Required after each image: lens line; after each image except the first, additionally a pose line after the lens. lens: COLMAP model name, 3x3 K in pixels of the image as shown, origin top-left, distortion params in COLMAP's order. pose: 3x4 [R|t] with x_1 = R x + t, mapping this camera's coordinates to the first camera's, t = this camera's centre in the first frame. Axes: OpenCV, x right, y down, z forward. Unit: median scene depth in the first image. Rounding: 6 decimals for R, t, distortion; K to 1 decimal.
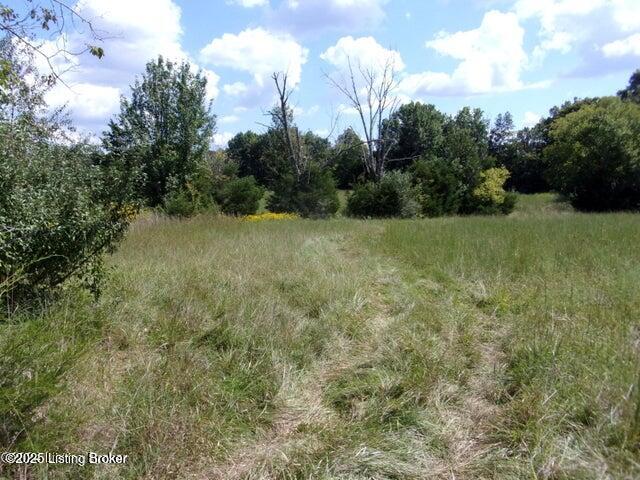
lens RADIAL K [[536.3, 0, 303.9], [0, 536.3, 237.6], [0, 0, 1]] dist [0.078417, -0.118586]
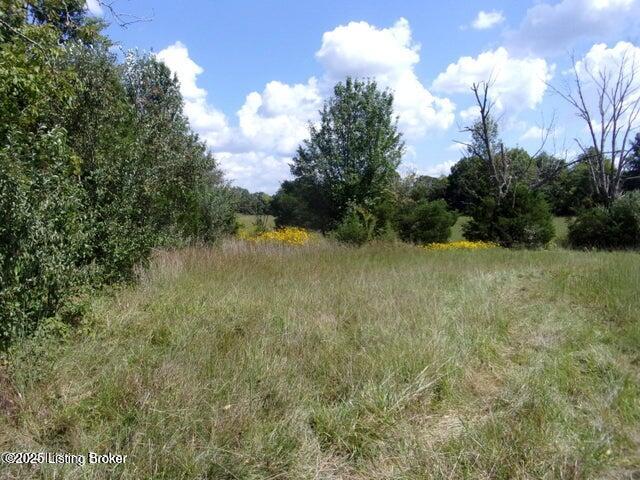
lens RADIAL K [[545.9, 0, 320.0], [0, 545.9, 240.0], [0, 0, 1]] dist [0.039807, -0.011258]
pose [[0.920068, 0.014524, -0.391490, 0.067521], [-0.034867, 0.998383, -0.044904, 0.000257], [0.390205, 0.054965, 0.919086, 0.085482]]
